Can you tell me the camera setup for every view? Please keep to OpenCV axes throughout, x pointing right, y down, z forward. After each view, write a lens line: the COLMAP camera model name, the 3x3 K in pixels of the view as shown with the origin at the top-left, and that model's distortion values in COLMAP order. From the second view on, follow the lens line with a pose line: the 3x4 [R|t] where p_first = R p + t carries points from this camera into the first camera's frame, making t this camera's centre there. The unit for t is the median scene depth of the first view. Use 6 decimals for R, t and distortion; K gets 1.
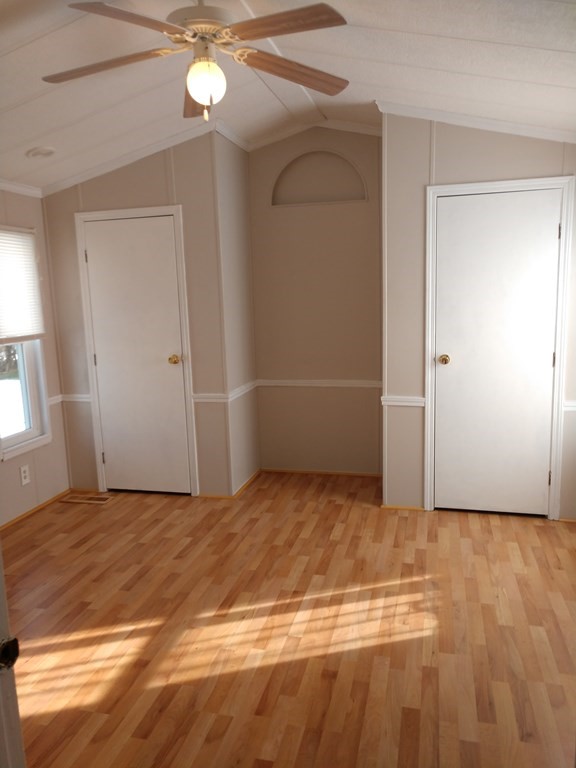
lens RADIAL K [[587.5, 0, 288.0], [0, 587.5, 384.0], [0, 0, 1]] dist [0.007267, 0.007404]
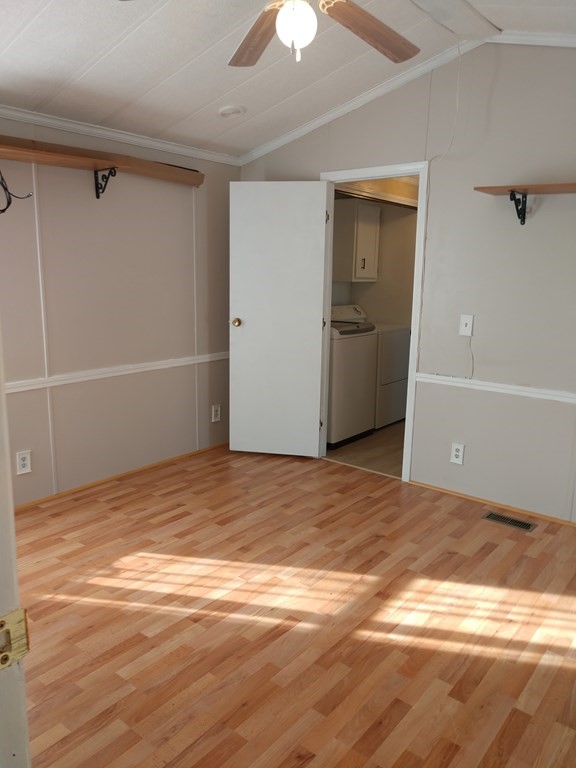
lens RADIAL K [[587.5, 0, 288.0], [0, 587.5, 384.0], [0, 0, 1]] dist [0.007267, 0.007404]
pose [[-0.910213, -0.061525, 0.409545, -0.477309], [0.076862, 0.946626, 0.313037, -0.235631], [-0.406945, 0.316409, -0.856902, 1.753450]]
